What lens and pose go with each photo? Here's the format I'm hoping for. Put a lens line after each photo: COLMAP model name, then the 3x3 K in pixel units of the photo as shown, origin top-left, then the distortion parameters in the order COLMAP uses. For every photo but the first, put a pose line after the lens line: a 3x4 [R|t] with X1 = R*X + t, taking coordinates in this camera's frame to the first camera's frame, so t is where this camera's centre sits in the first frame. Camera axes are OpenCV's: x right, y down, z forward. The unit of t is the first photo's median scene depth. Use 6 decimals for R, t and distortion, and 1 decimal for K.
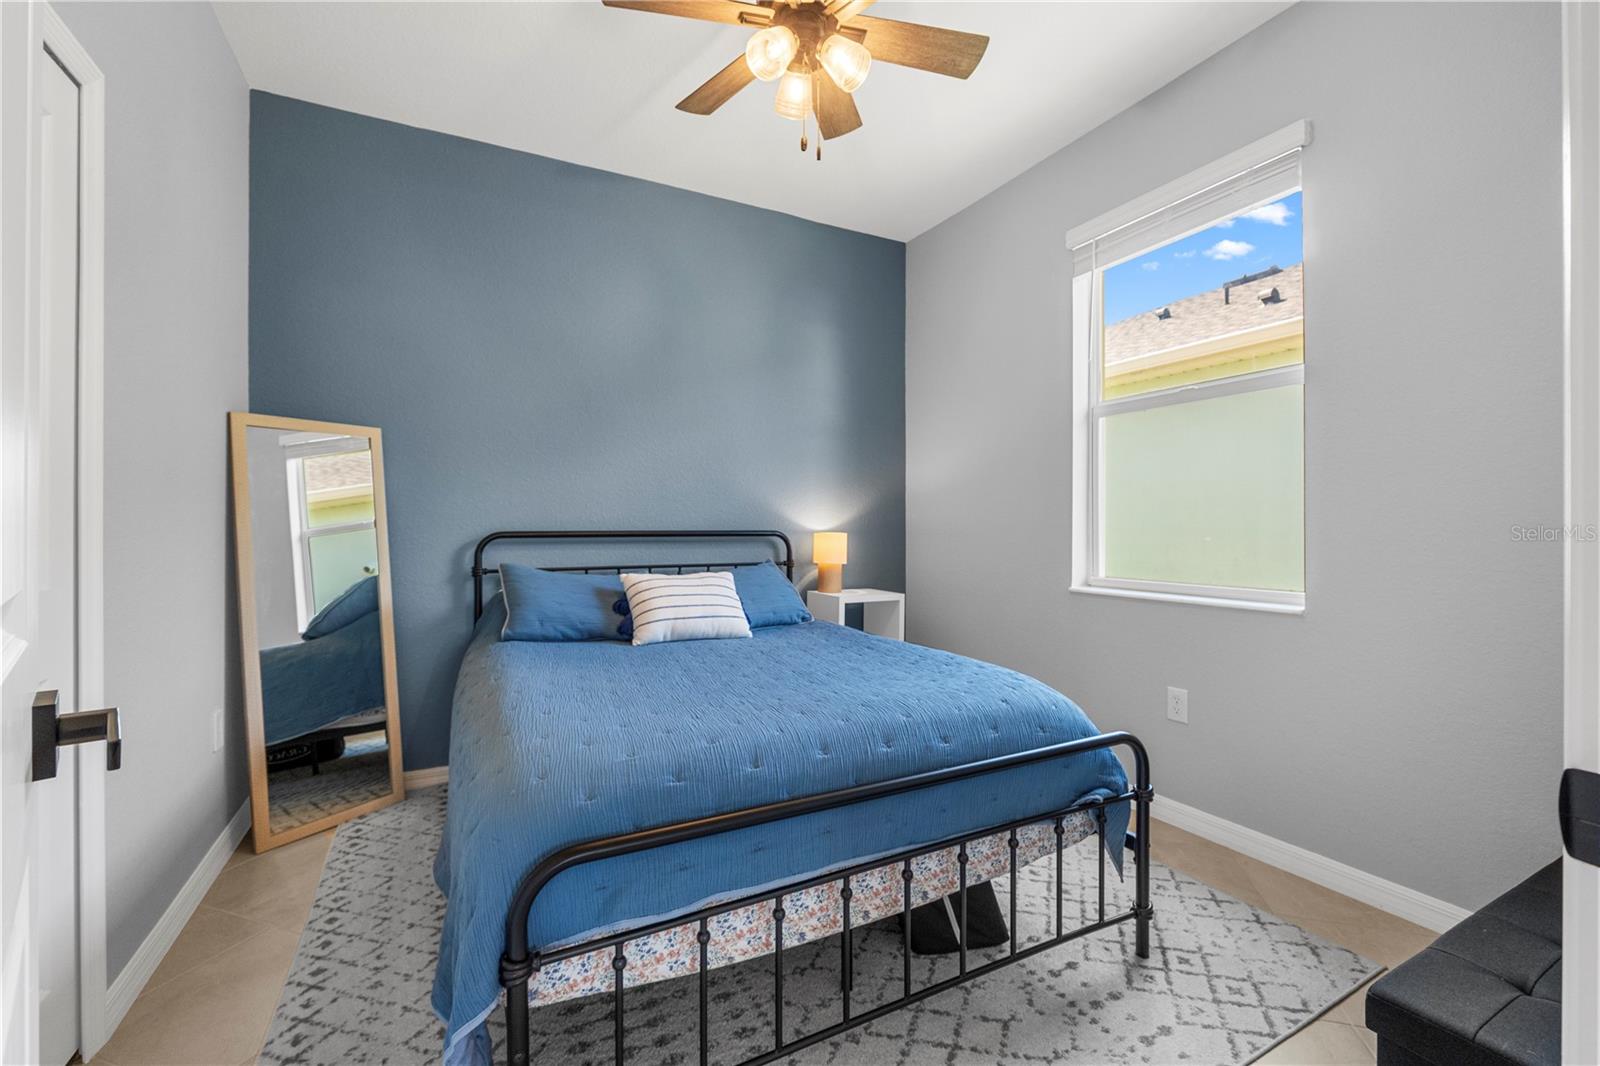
lens RADIAL K [[668.8, 0, 797.4], [0, 668.8, 525.1], [0, 0, 1]] dist [-0.009267, 0.000250]
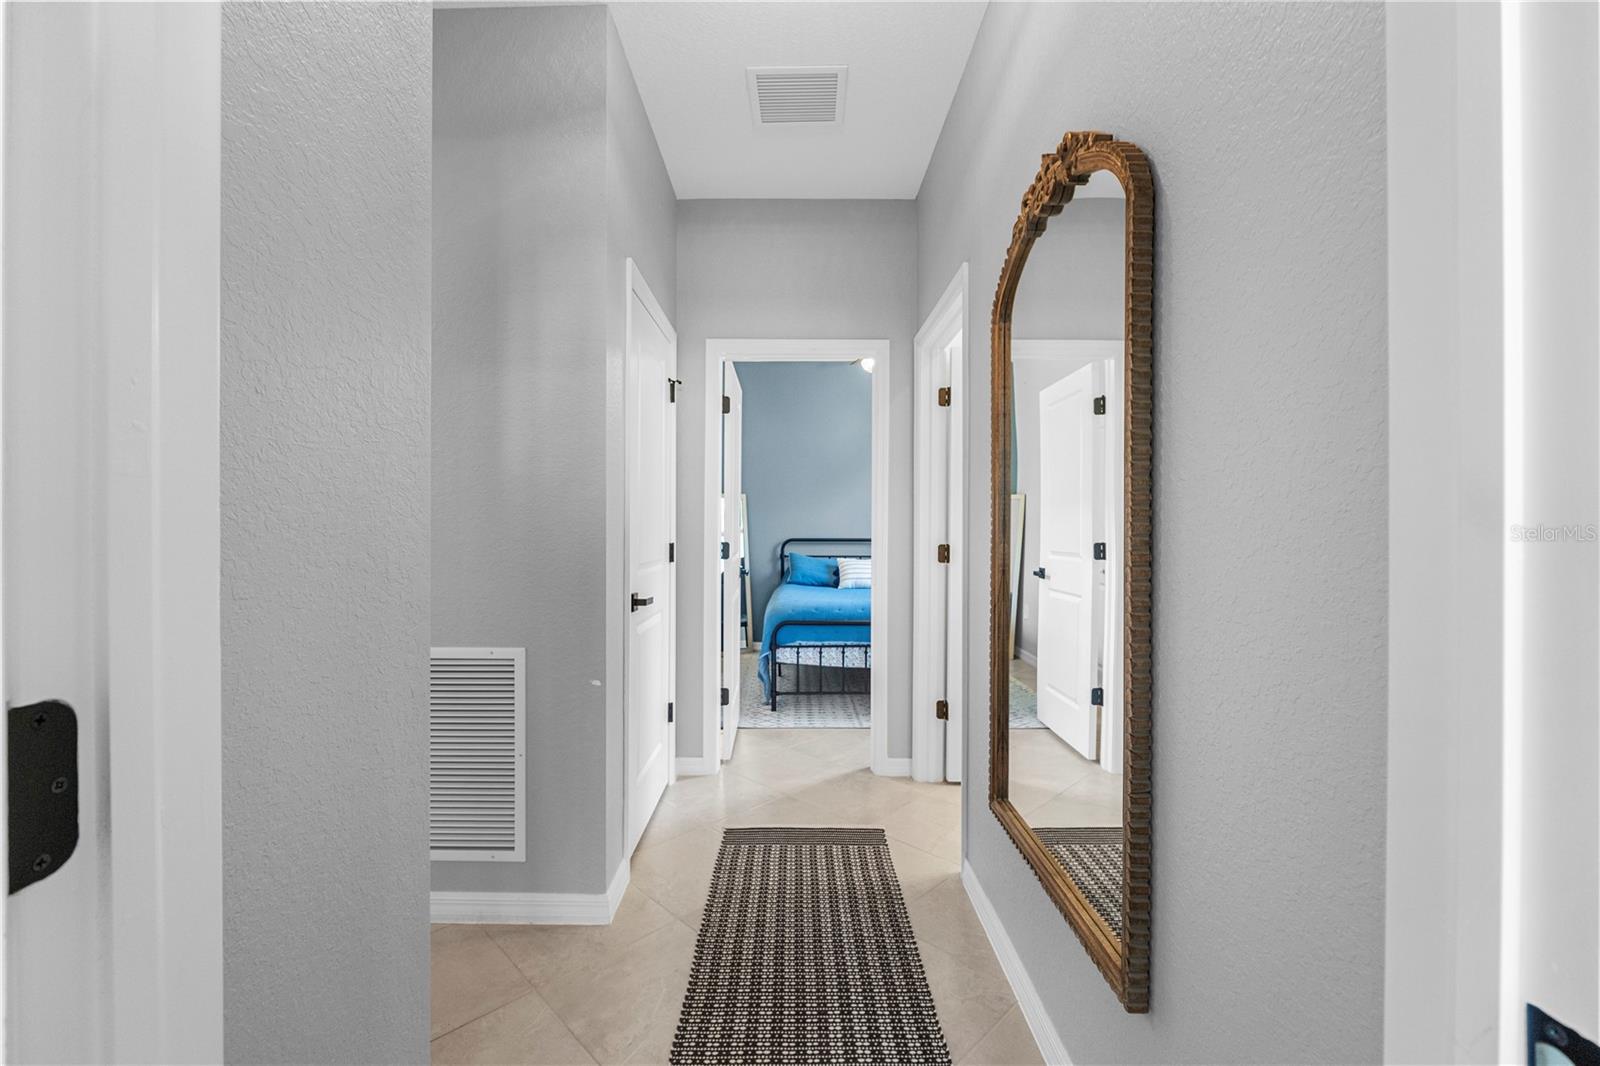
lens RADIAL K [[668.8, 0, 797.4], [0, 668.8, 525.1], [0, 0, 1]] dist [-0.009267, 0.000250]
pose [[0.887587, 0.002147, -0.460635, 0.662023], [-0.001346, 0.999997, 0.002068, -0.043904], [0.460638, -0.001215, 0.887587, -1.071542]]
